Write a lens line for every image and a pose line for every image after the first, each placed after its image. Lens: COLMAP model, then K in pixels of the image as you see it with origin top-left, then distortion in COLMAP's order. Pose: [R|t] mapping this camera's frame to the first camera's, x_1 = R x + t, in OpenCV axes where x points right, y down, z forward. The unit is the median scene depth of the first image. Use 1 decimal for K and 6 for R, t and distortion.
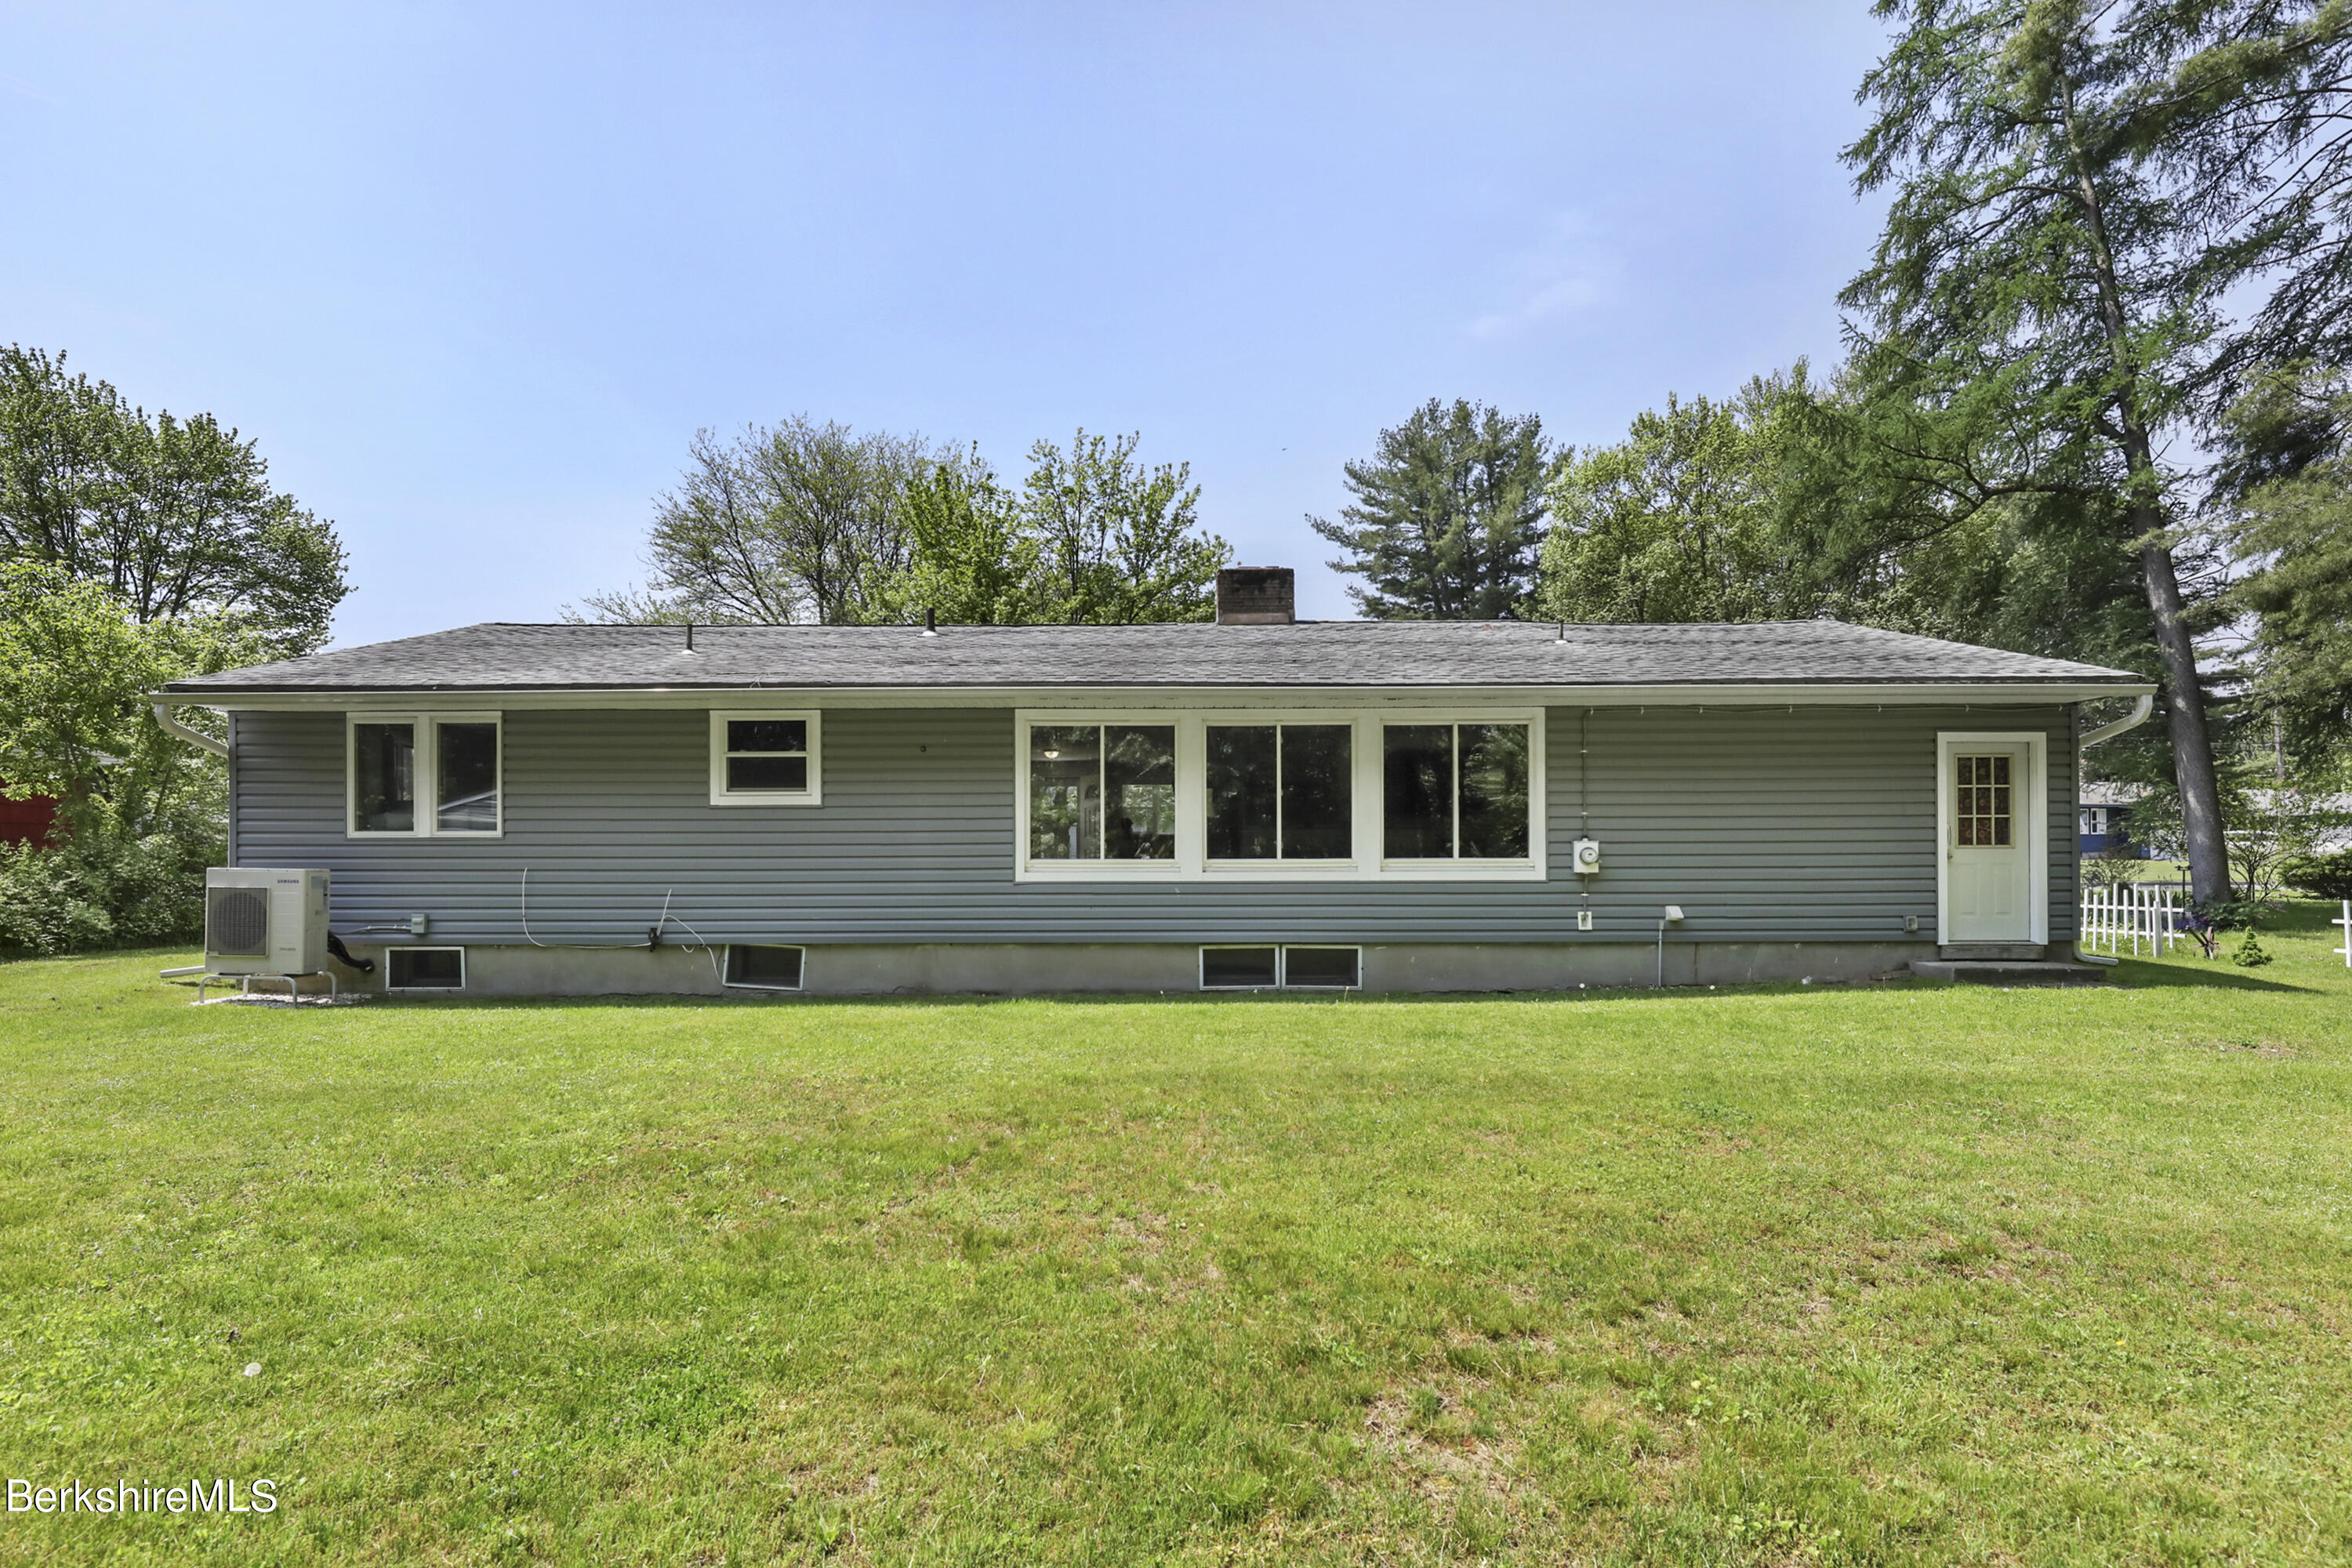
lens RADIAL K [[1103.3, 0, 1169.2], [0, 1103.3, 851.1], [0, 0, 1]] dist [-0.001109, -0.001116]
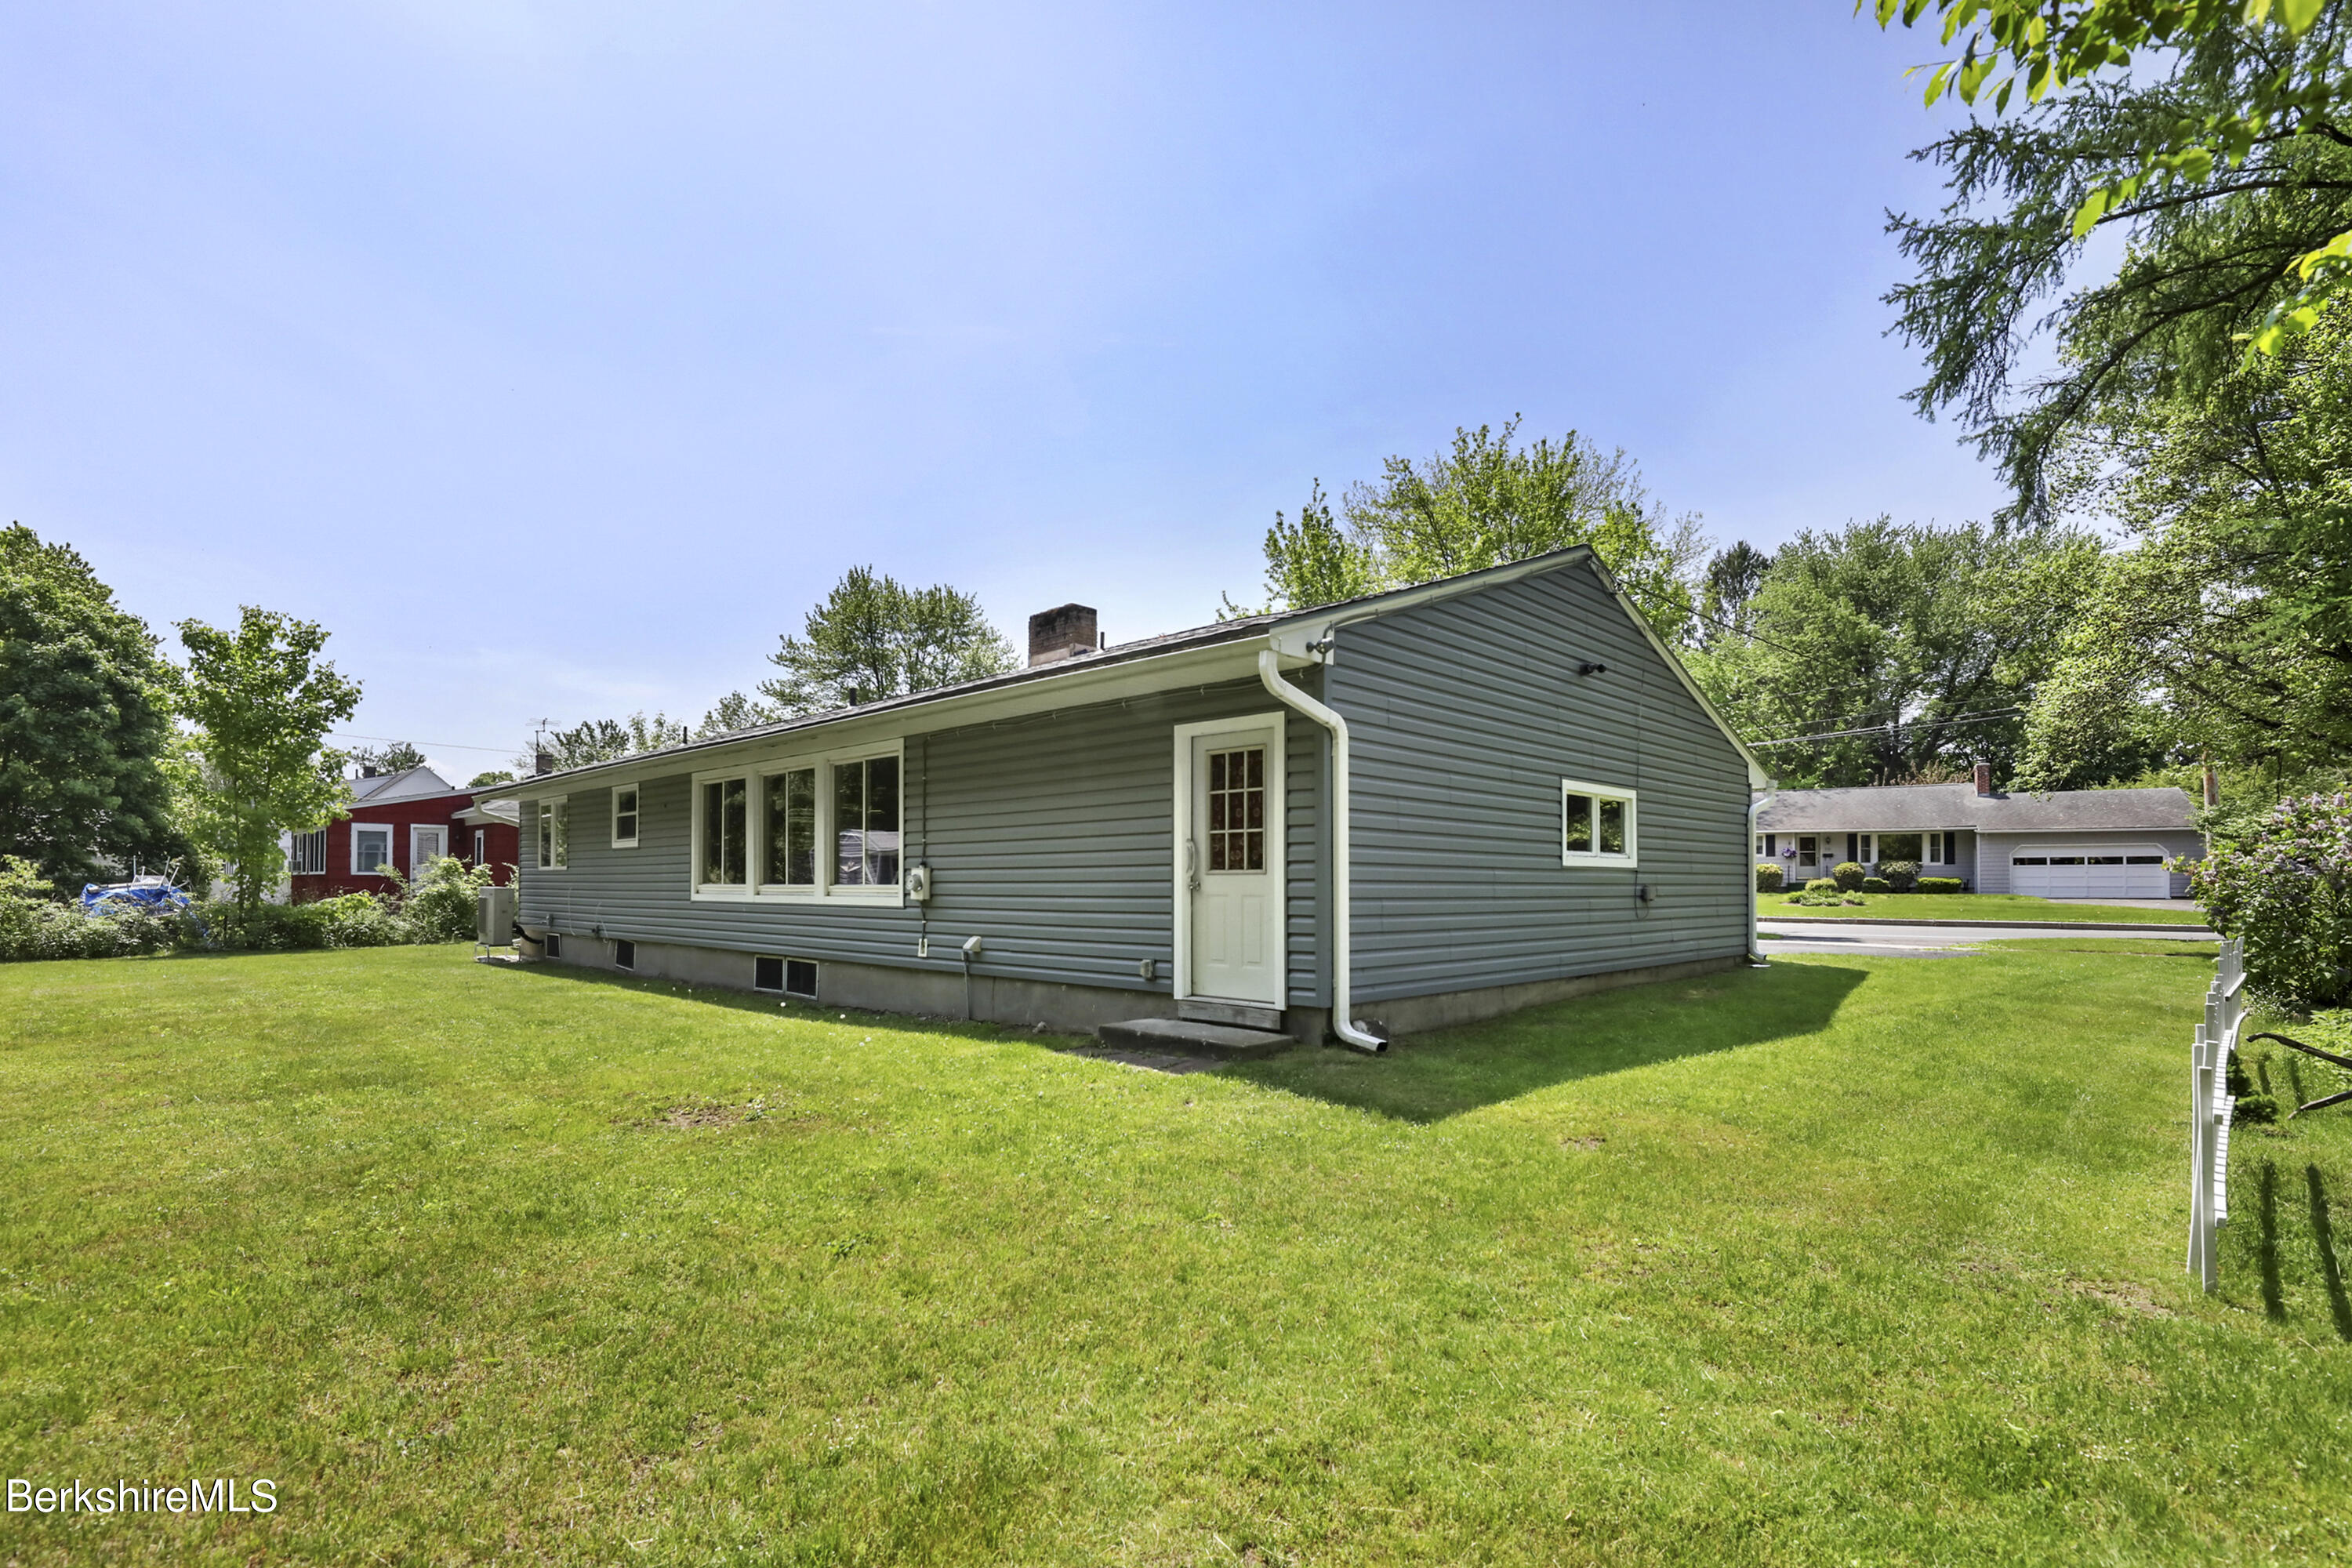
lens RADIAL K [[1103.3, 0, 1169.2], [0, 1103.3, 851.1], [0, 0, 1]] dist [-0.001109, -0.001116]
pose [[0.715269, -0.016911, -0.698644, 1.229165], [0.003969, 0.999789, -0.020136, -0.003600], [0.698838, 0.011630, 0.715186, 0.437136]]
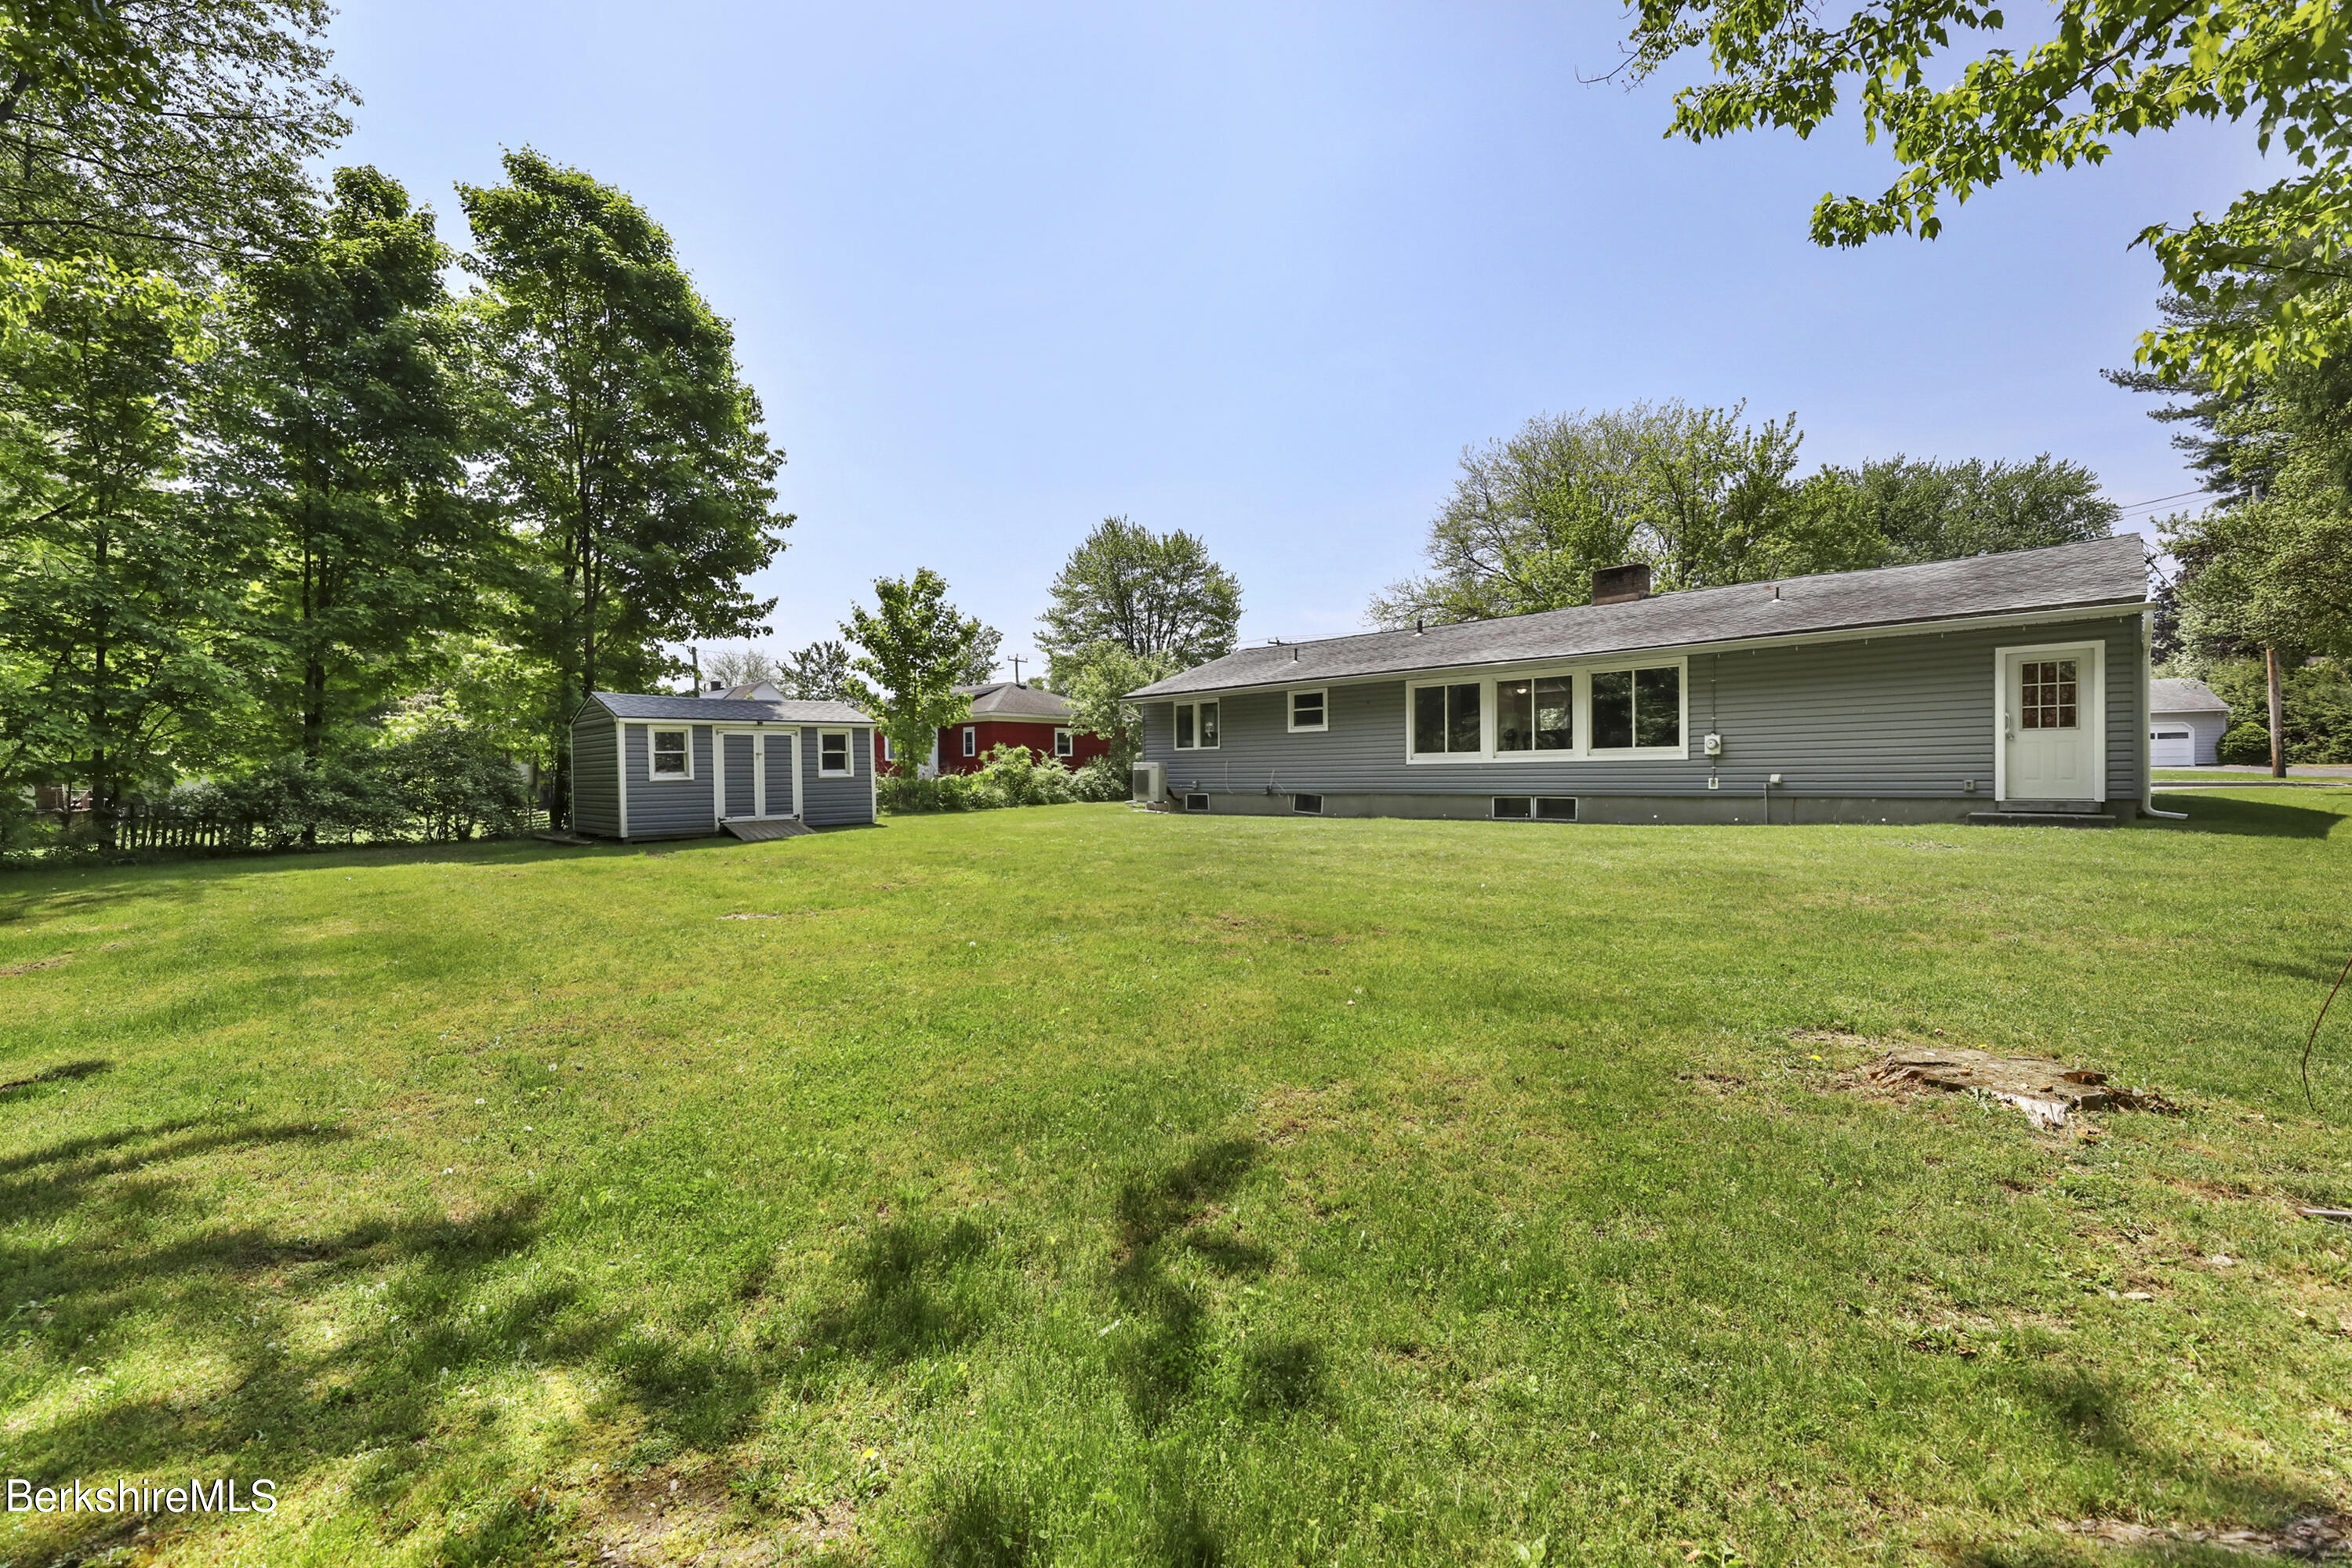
lens RADIAL K [[958.7, 0, 1154.7], [0, 958.7, 766.8], [0, 0, 1]] dist [0.000947, -0.002730]
pose [[0.703677, -0.011278, -0.710430, 0.801899], [0.016827, 0.999858, 0.000794, 0.022918], [0.710321, -0.012513, 0.703767, -0.600086]]
